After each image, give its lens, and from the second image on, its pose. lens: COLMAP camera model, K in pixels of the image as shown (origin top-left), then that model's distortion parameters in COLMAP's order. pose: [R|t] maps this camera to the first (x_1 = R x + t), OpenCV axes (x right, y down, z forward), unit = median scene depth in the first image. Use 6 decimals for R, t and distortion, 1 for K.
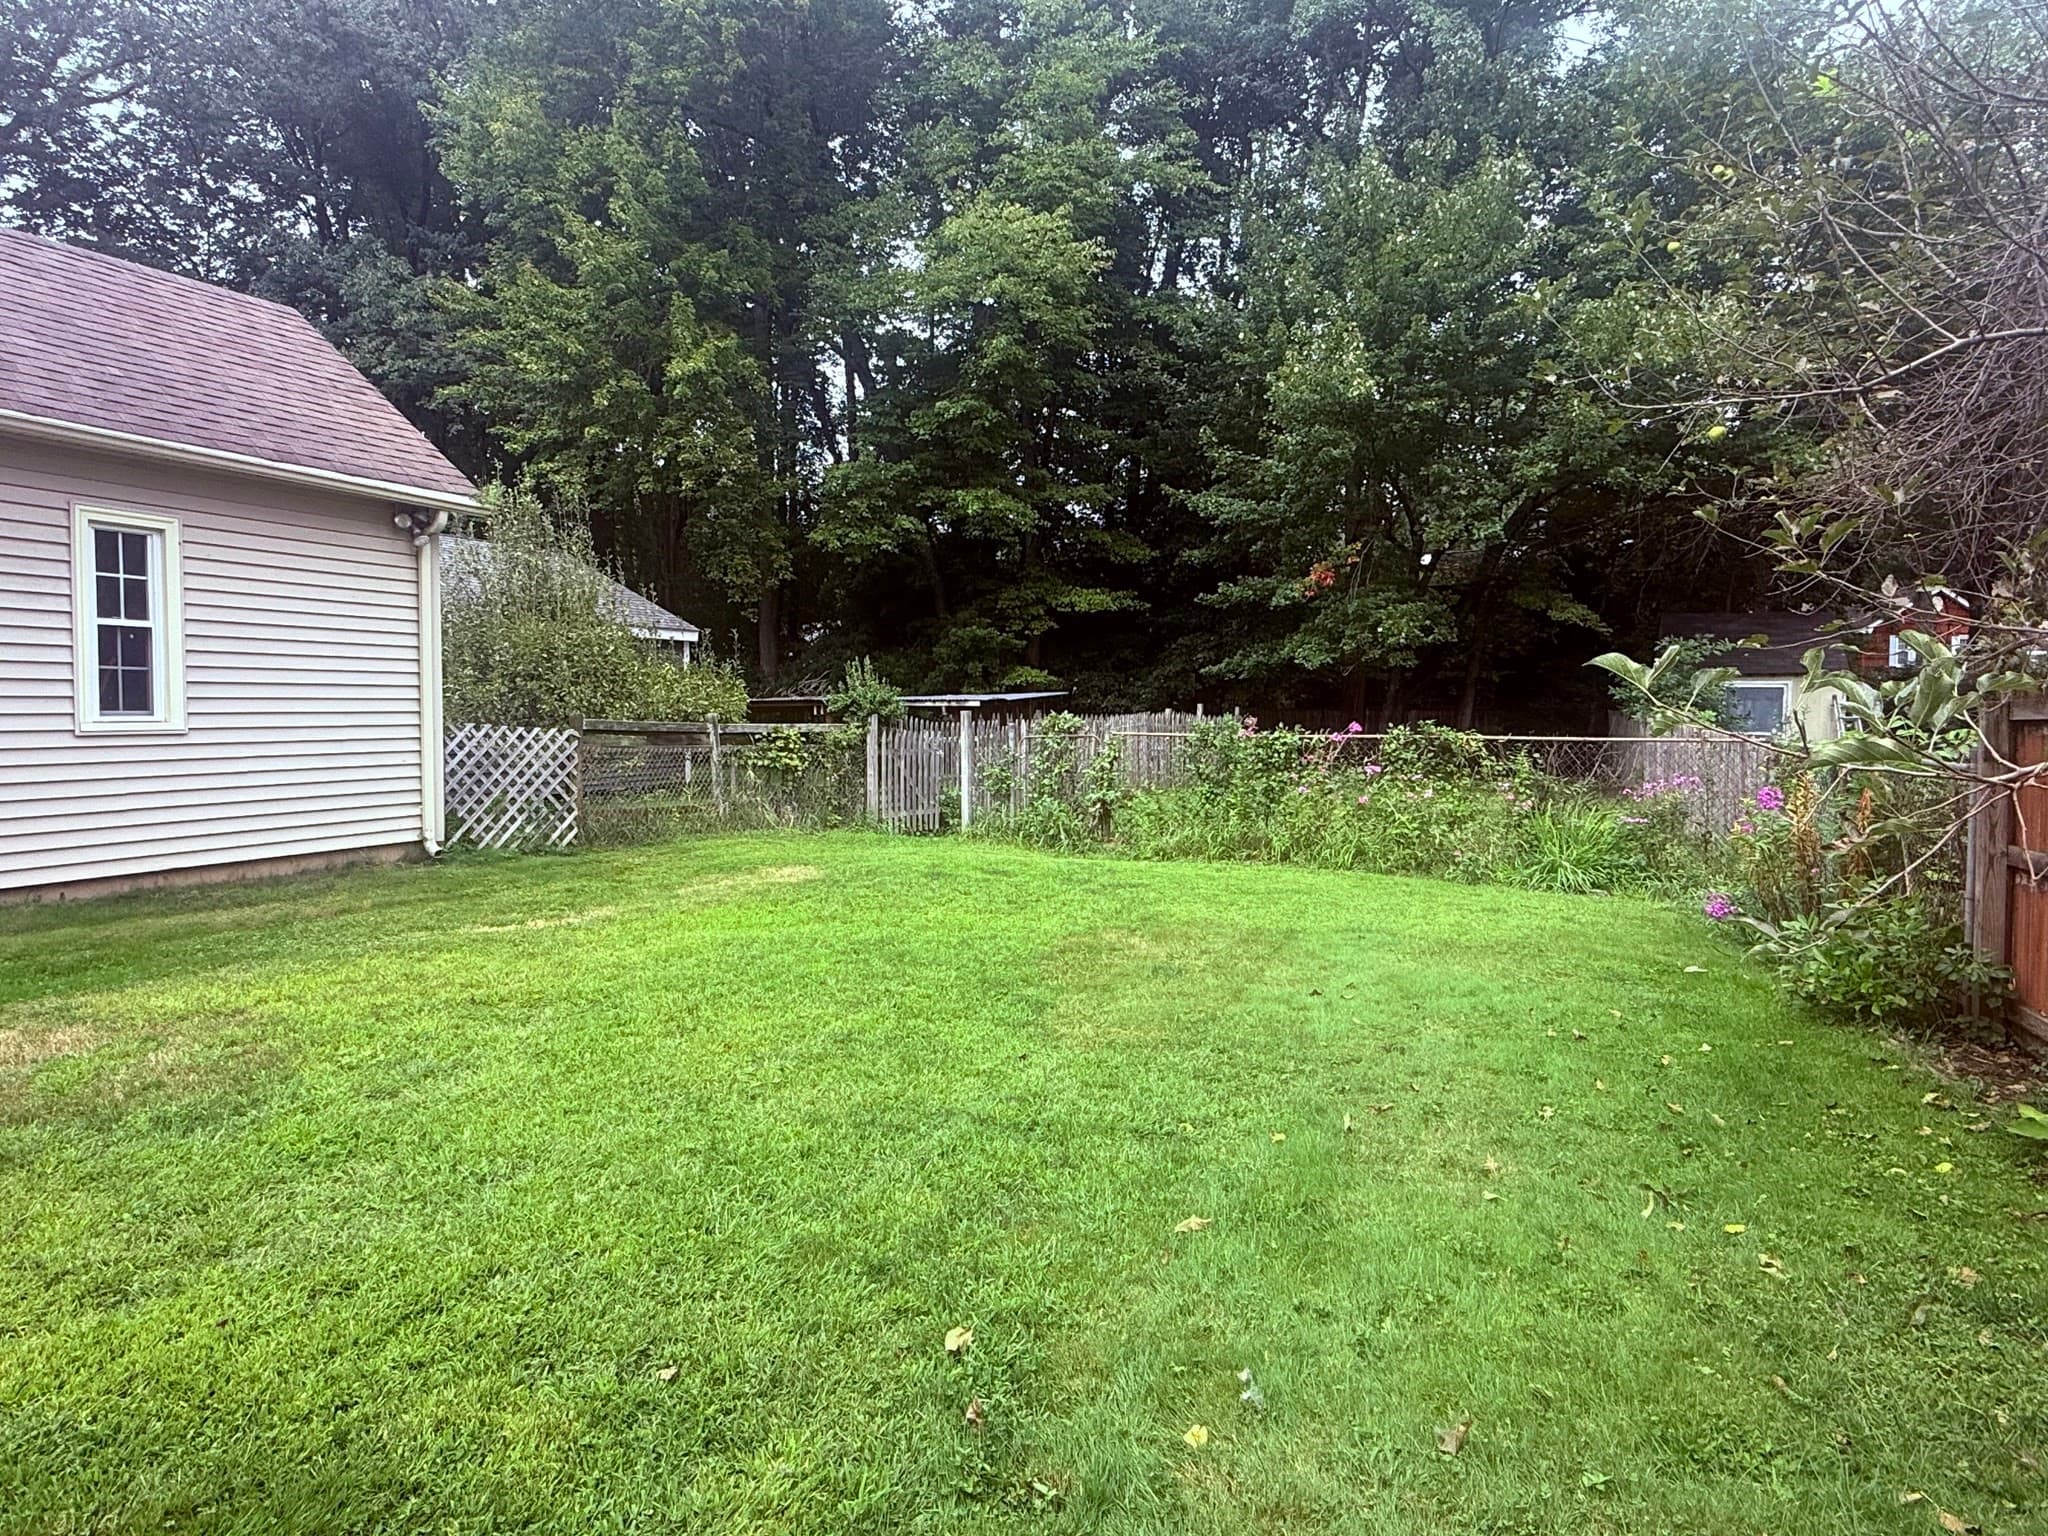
lens RADIAL K [[1217.4, 0, 1020.3], [0, 1217.4, 764.3], [0, 0, 1]] dist [0.003310, 0.001091]
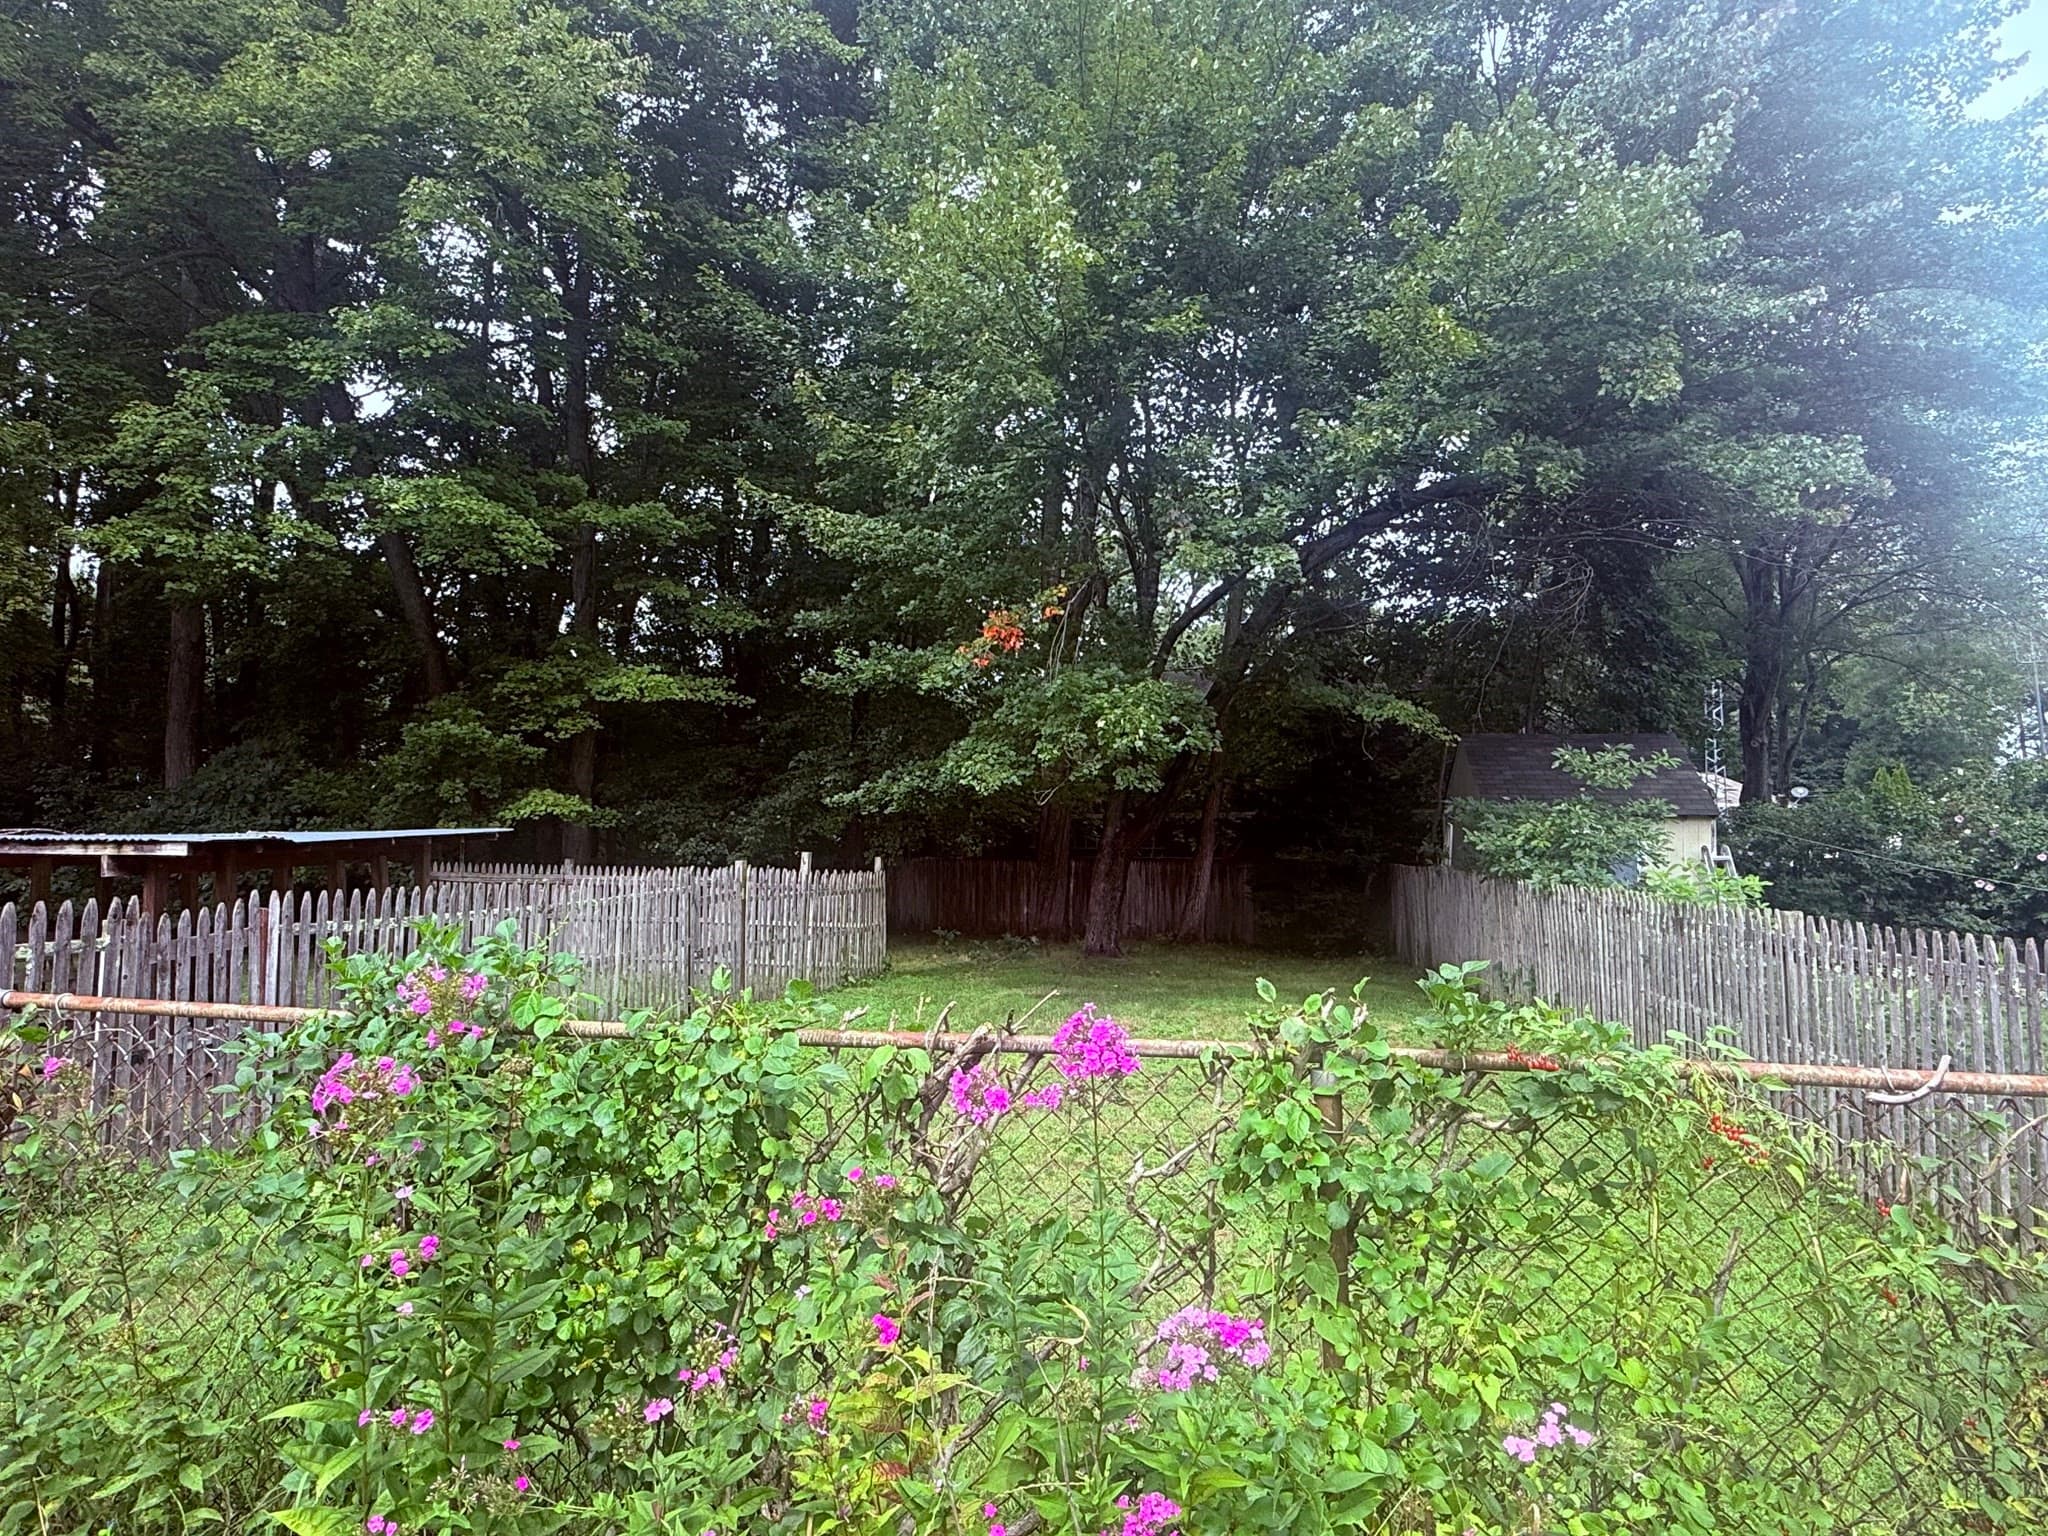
lens RADIAL K [[1217.4, 0, 1021.5], [0, 1217.4, 774.2], [0, 0, 1]] dist [0.003310, 0.001091]
pose [[0.971096, 0.021880, 0.237683, 0.195922], [0.004569, 0.993903, -0.110164, -0.039347], [-0.238645, 0.108066, 0.965075, 0.725048]]
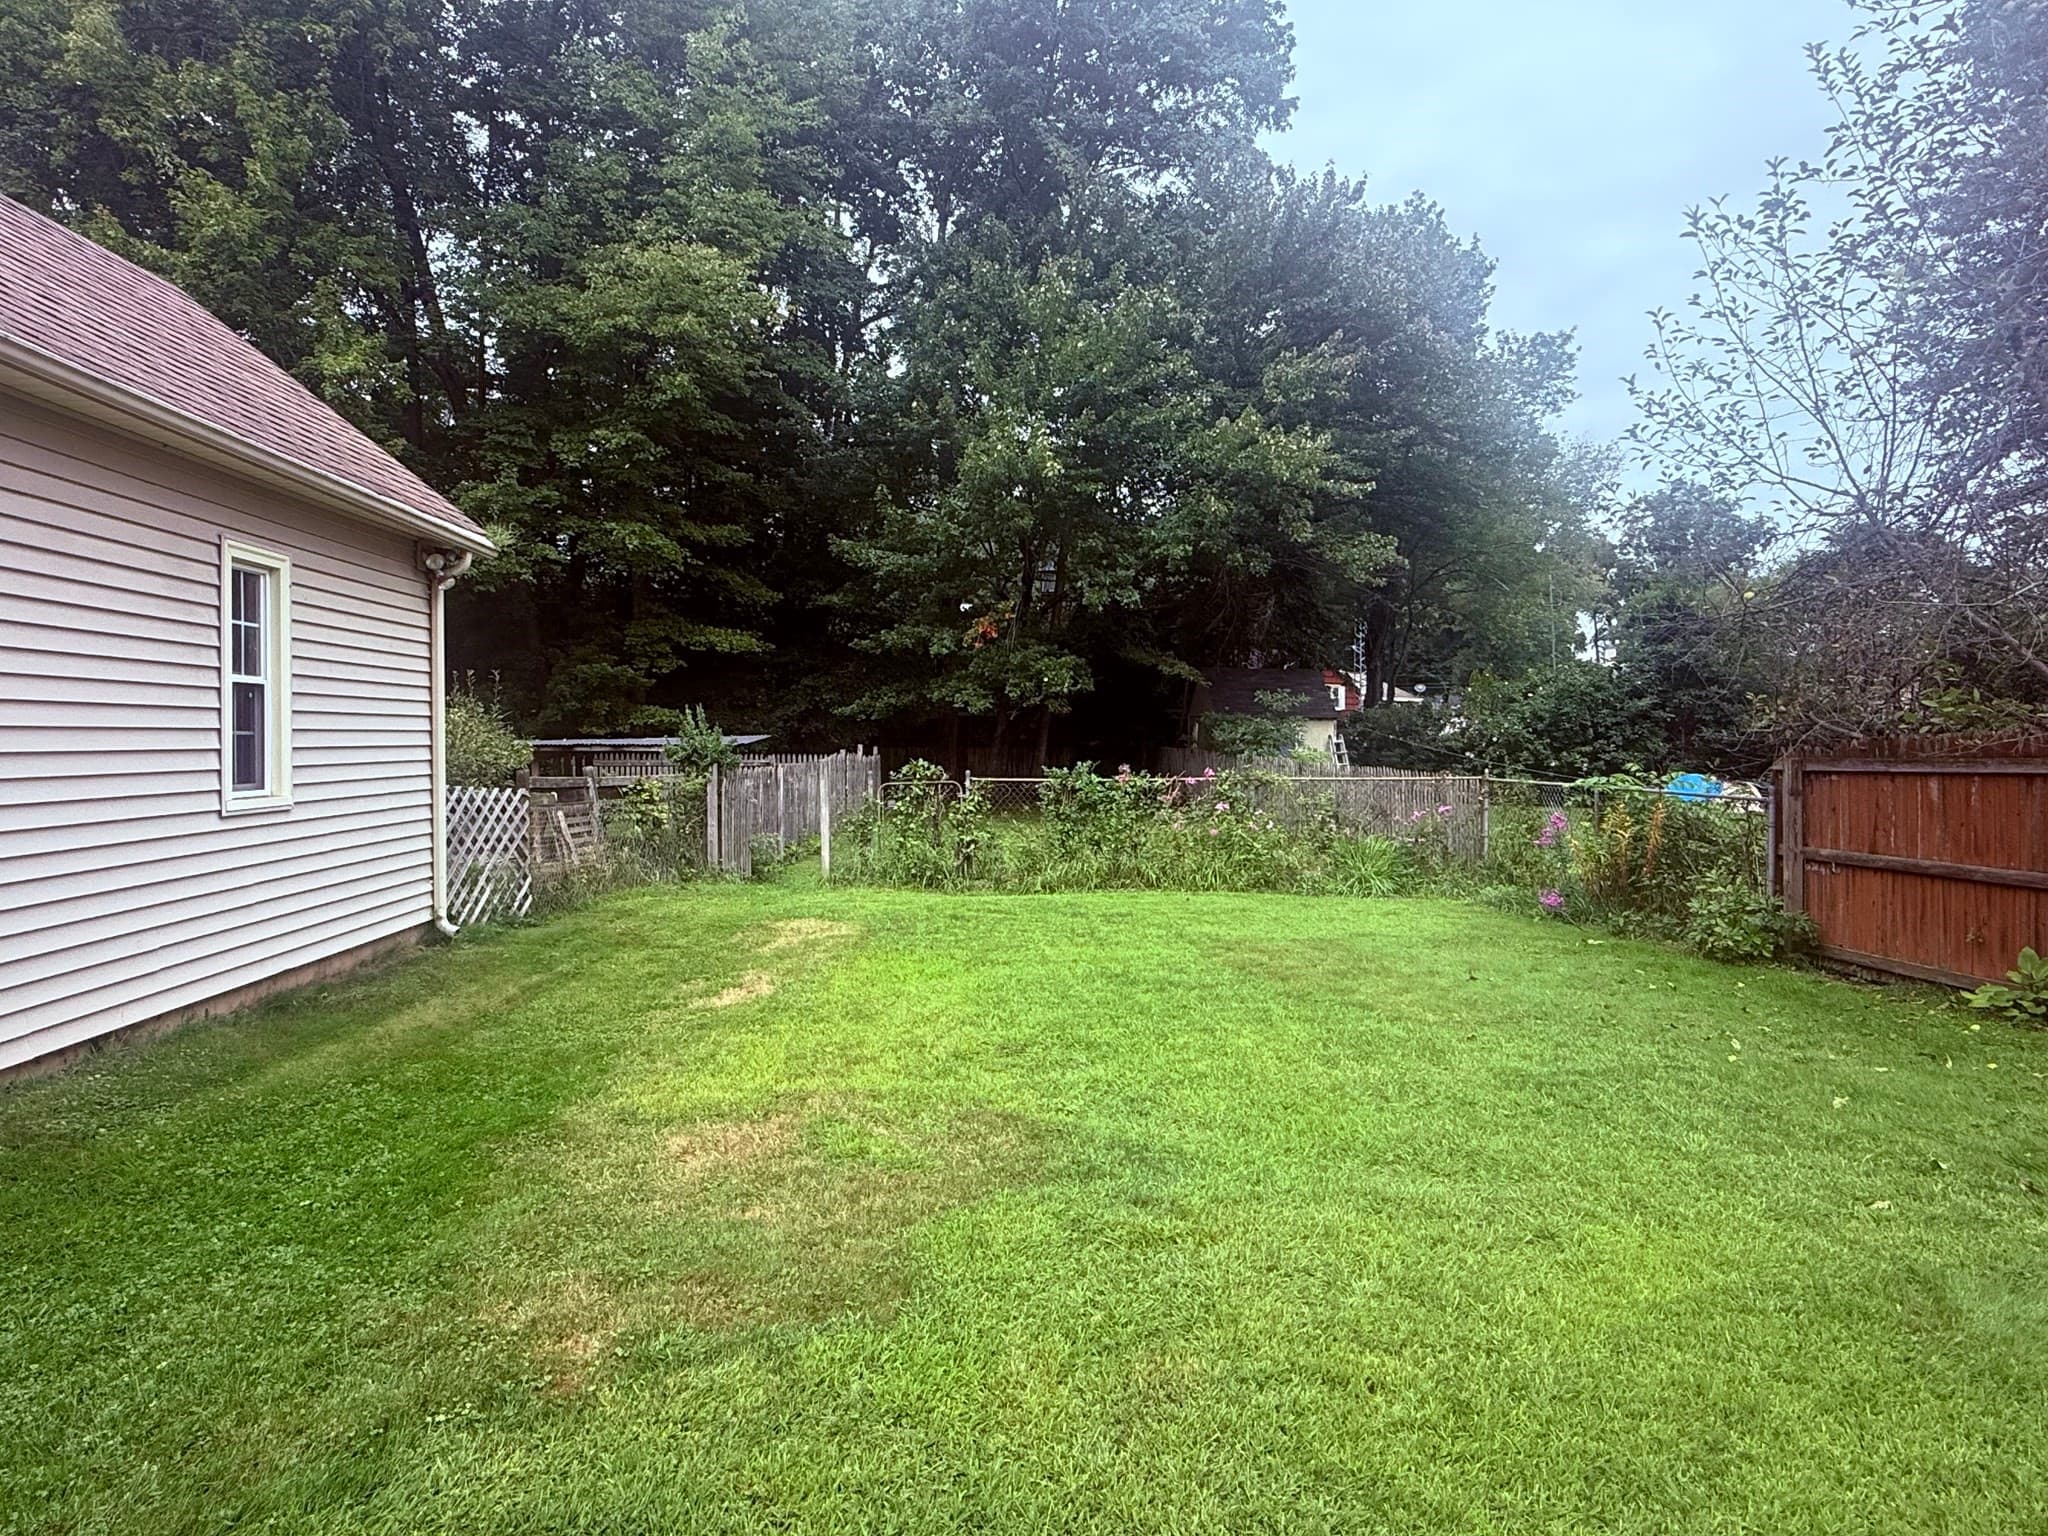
lens RADIAL K [[1217.4, 0, 1025.7], [0, 1217.4, 769.4], [0, 0, 1]] dist [0.003310, 0.001091]
pose [[0.889165, -0.015081, 0.457338, -0.372042], [0.024636, 0.999585, -0.014937, -0.016679], [-0.456923, 0.024549, 0.889167, 0.008683]]
